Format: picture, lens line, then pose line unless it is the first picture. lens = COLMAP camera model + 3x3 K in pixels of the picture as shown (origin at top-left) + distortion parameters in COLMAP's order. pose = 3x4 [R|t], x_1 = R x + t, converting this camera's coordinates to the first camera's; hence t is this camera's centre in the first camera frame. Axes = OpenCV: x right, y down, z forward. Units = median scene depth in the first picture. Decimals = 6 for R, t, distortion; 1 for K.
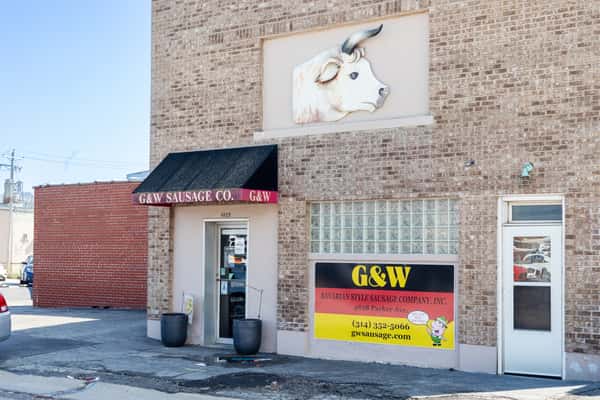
lens RADIAL K [[866.0, 0, 299.8], [0, 866.0, 243.5], [0, 0, 1]] dist [-0.002593, -0.299798]
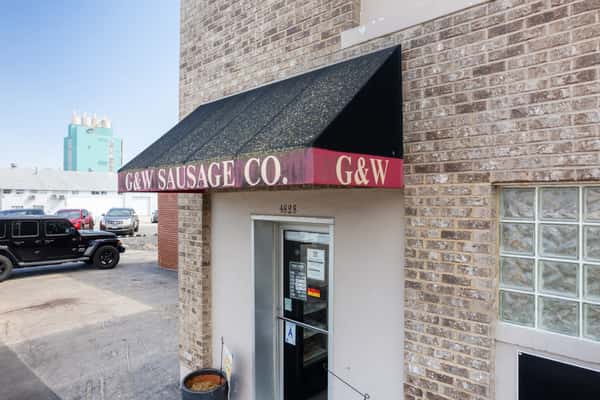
lens RADIAL K [[388.6, 0, 300.0], [0, 388.6, 200.0], [0, 0, 1]] dist [-0.085034, 0.079941]
pose [[0.990655, -0.010932, -0.135950, -0.050265], [0.012556, 0.999860, 0.011093, -0.044366], [0.135809, -0.012696, 0.990654, 0.830078]]
